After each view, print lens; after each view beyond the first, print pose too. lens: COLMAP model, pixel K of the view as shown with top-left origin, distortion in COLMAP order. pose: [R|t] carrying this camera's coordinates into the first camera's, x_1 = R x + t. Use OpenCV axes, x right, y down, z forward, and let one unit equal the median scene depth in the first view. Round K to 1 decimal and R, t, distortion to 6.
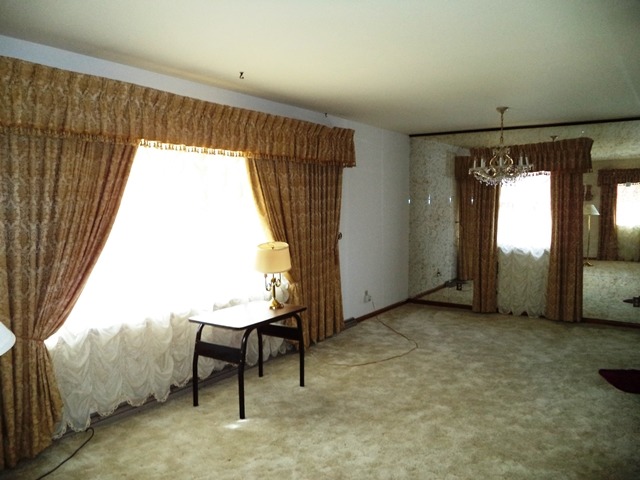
lens RADIAL K [[517.6, 0, 319.7], [0, 517.6, 238.0], [0, 0, 1]] dist [-0.002351, 0.000289]
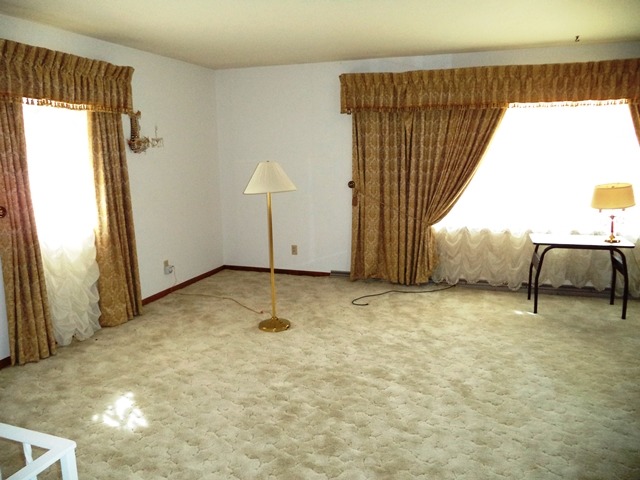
lens RADIAL K [[517.6, 0, 319.9], [0, 517.6, 241.8], [0, 0, 1]] dist [-0.002351, 0.000289]
pose [[0.264890, 0.164884, -0.950077, 0.966220], [-0.058893, 0.986199, 0.154734, -0.001622], [0.962479, 0.014965, 0.270944, 0.120650]]
